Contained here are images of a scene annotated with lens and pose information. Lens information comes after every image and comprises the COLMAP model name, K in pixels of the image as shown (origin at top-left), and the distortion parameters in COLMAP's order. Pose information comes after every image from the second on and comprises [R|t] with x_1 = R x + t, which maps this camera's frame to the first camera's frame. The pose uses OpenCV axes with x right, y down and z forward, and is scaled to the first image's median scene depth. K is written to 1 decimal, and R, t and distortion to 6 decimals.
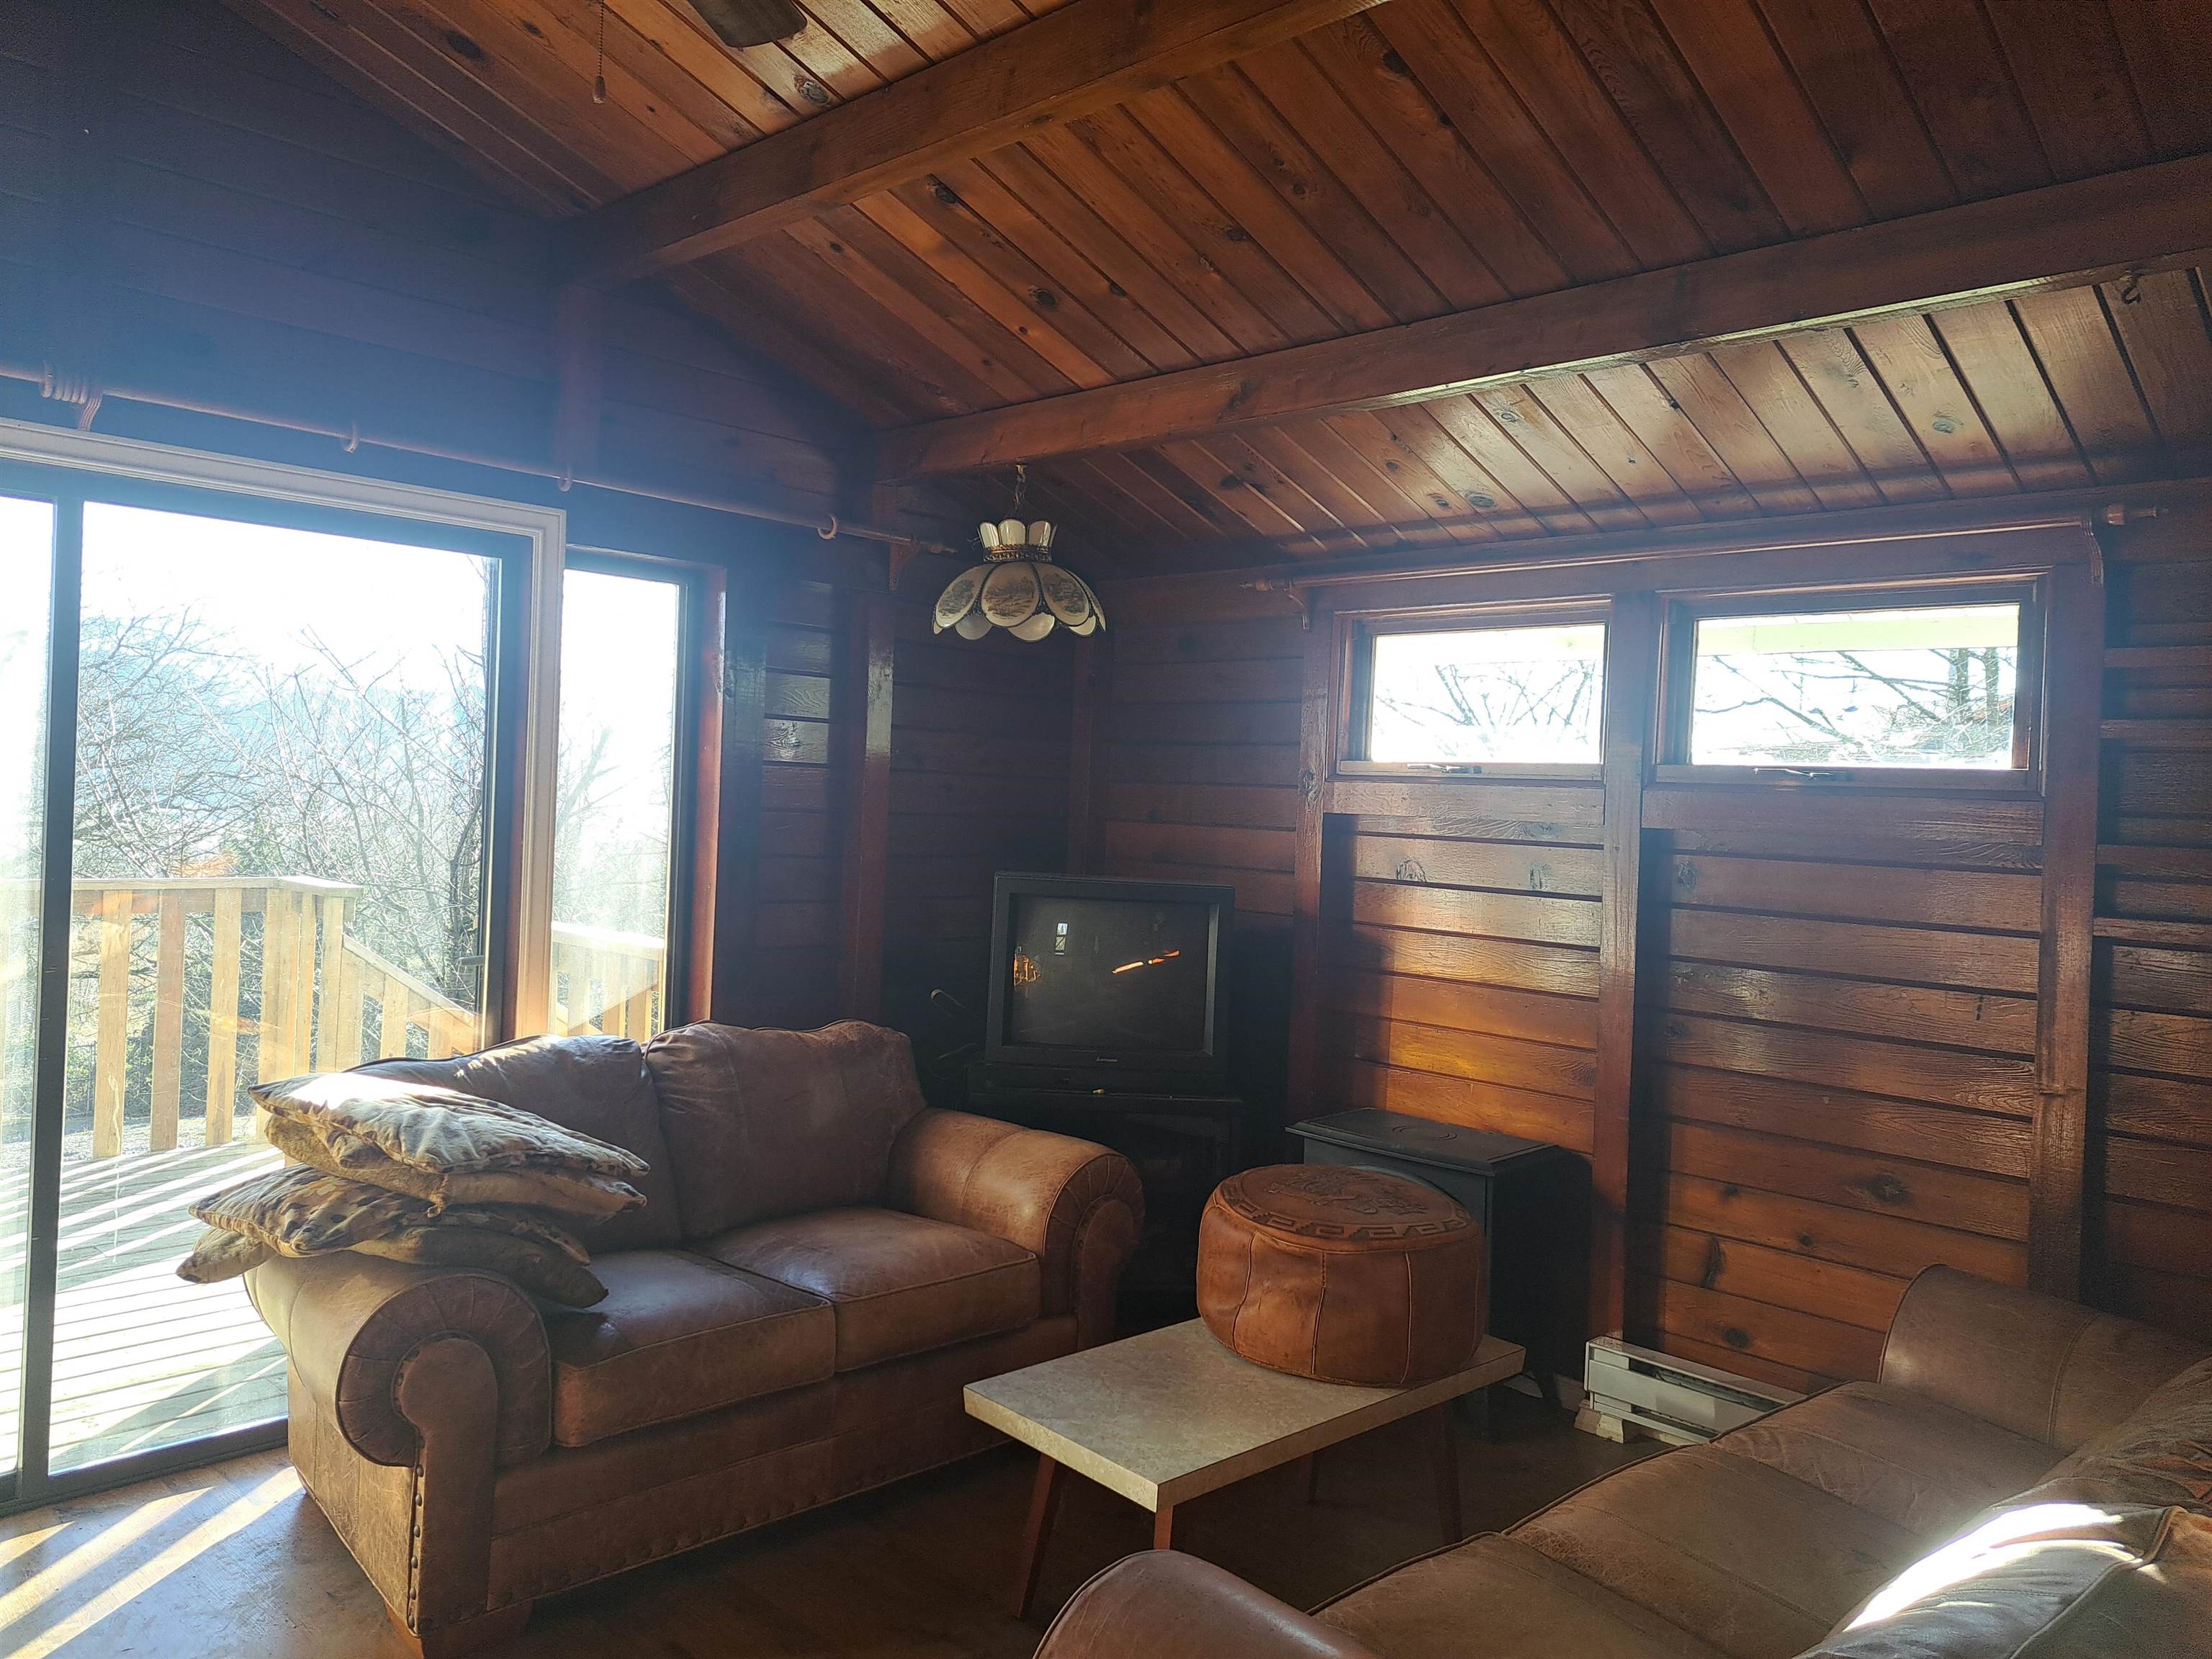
lens RADIAL K [[1589.0, 0, 1096.4], [0, 1589.0, 809.6], [0, 0, 1]] dist [0.066116, -0.054023]
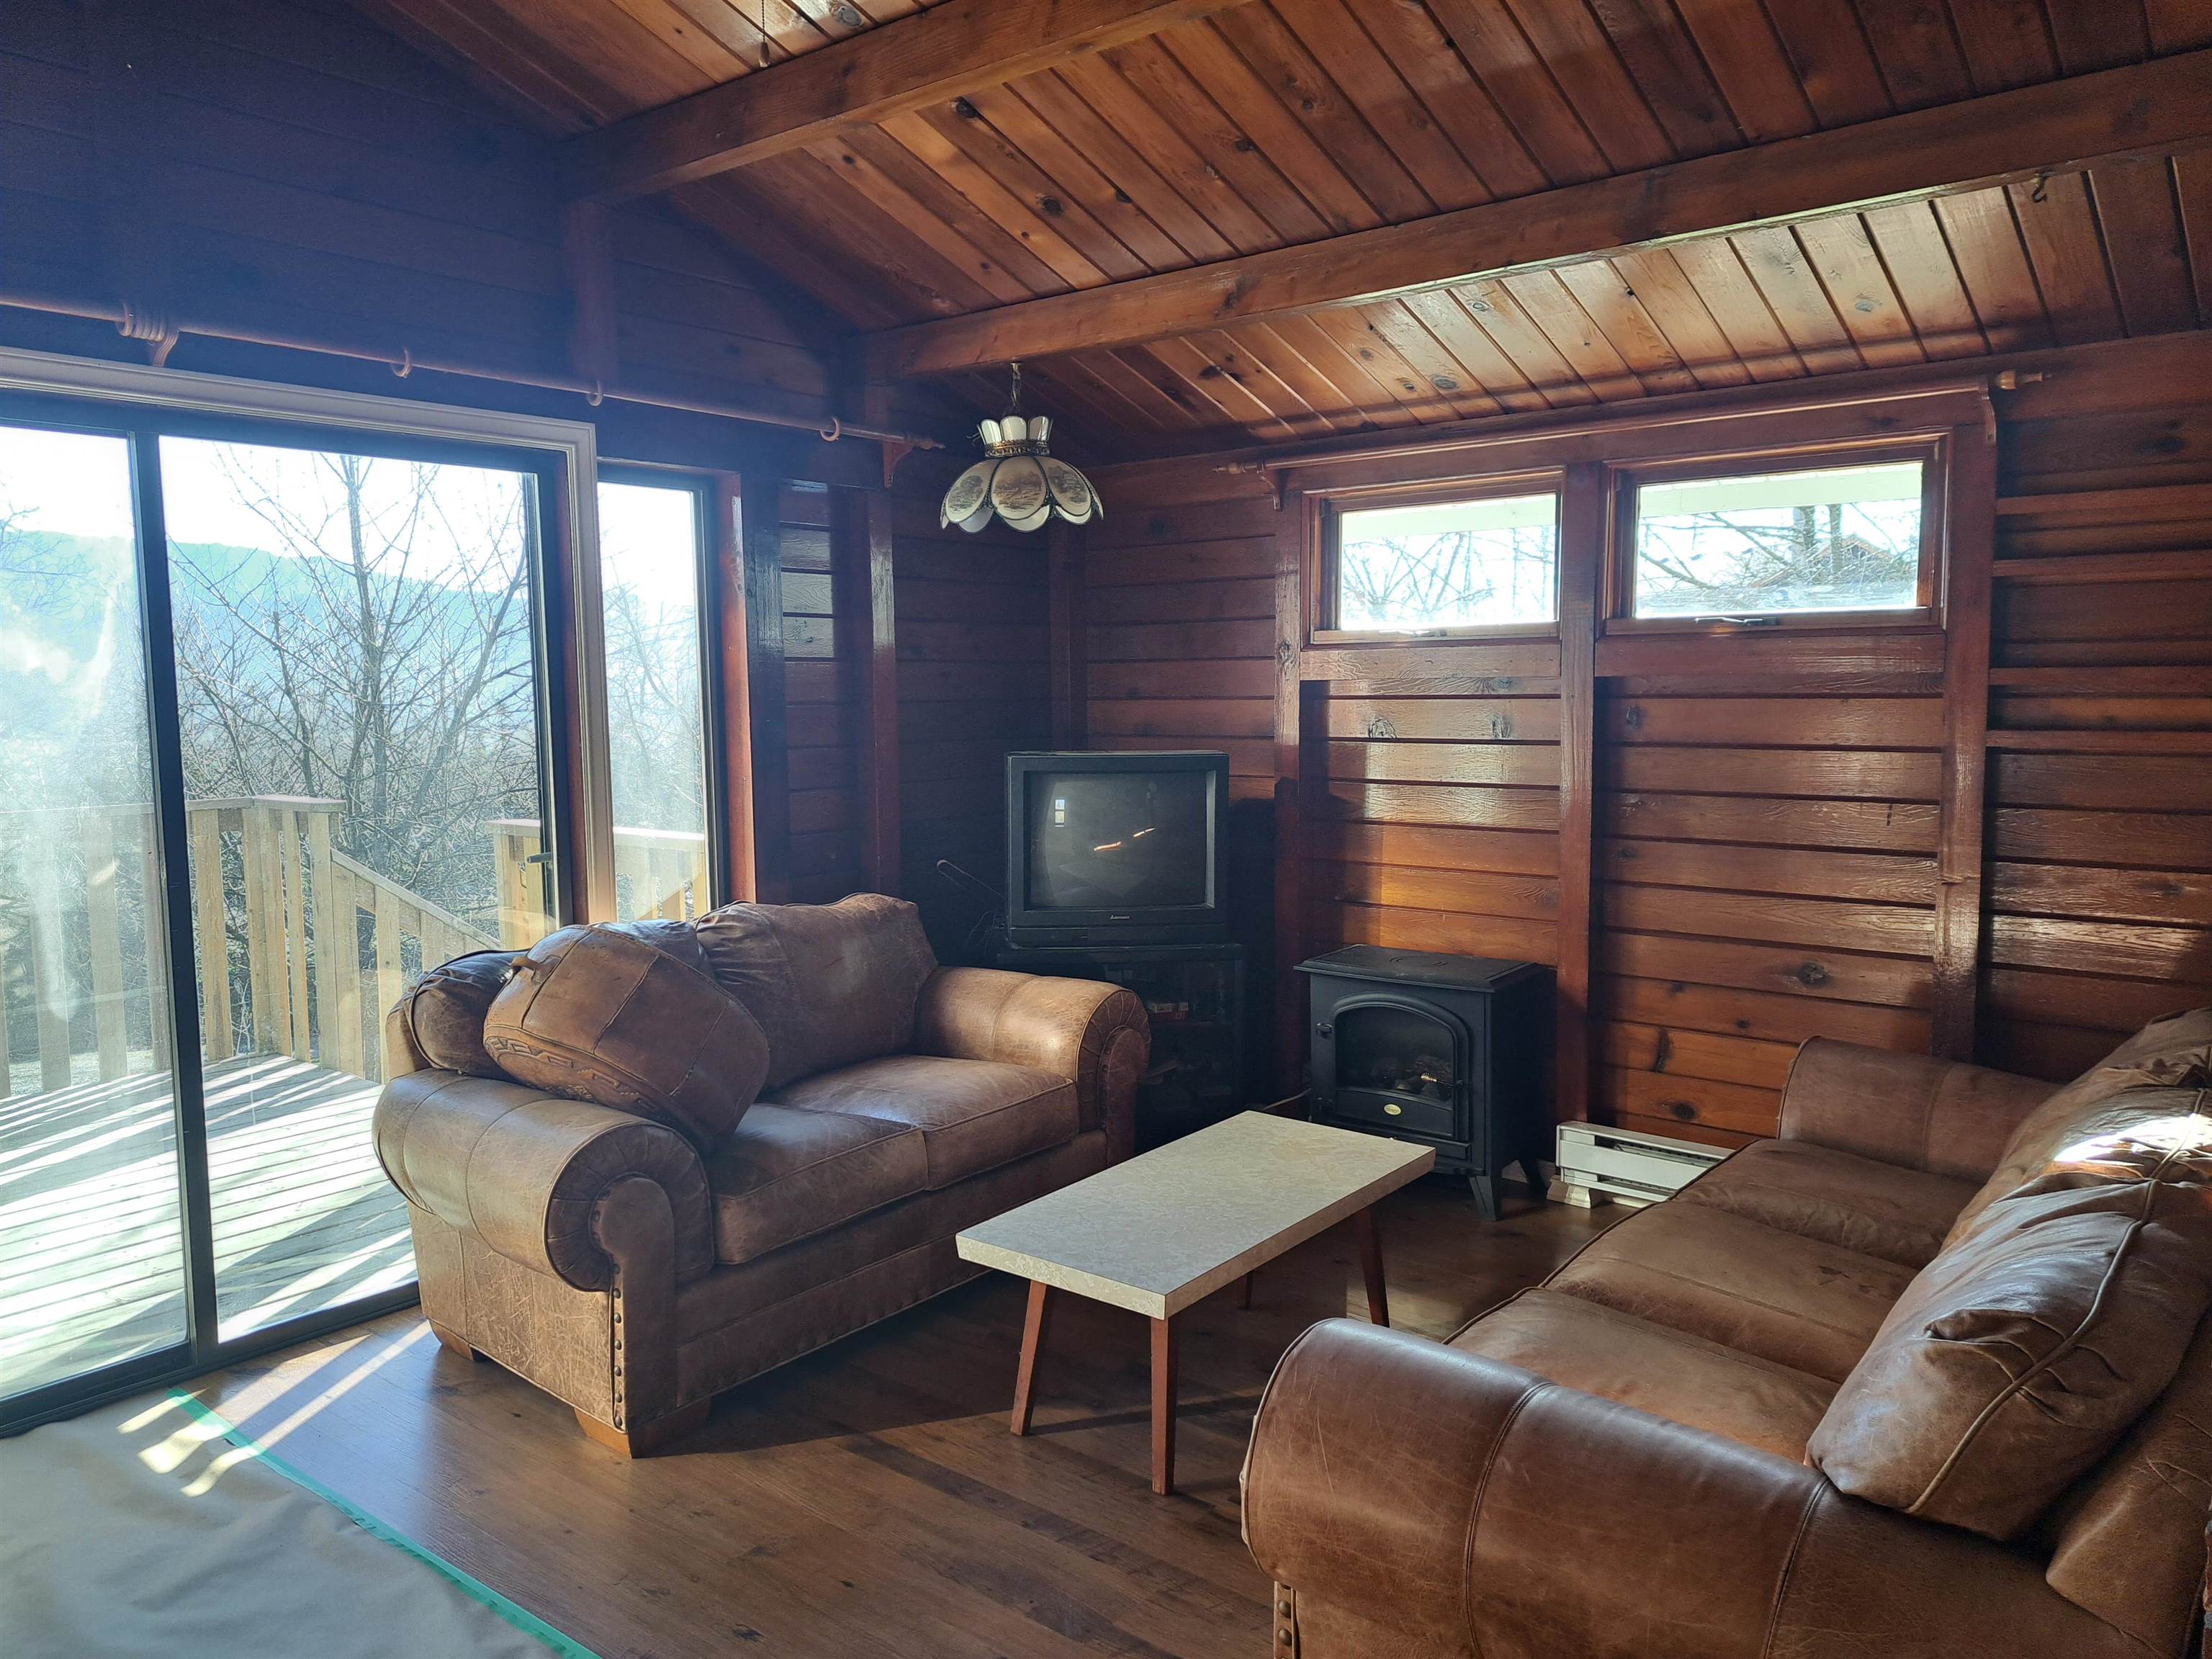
lens RADIAL K [[1589.0, 0, 1114.3], [0, 1589.0, 838.2], [0, 0, 1]] dist [0.066116, -0.054023]
pose [[0.994256, -0.060463, 0.088312, -0.106917], [0.052004, 0.994105, 0.095131, -0.000387], [-0.093543, -0.089992, 0.991540, -0.096676]]
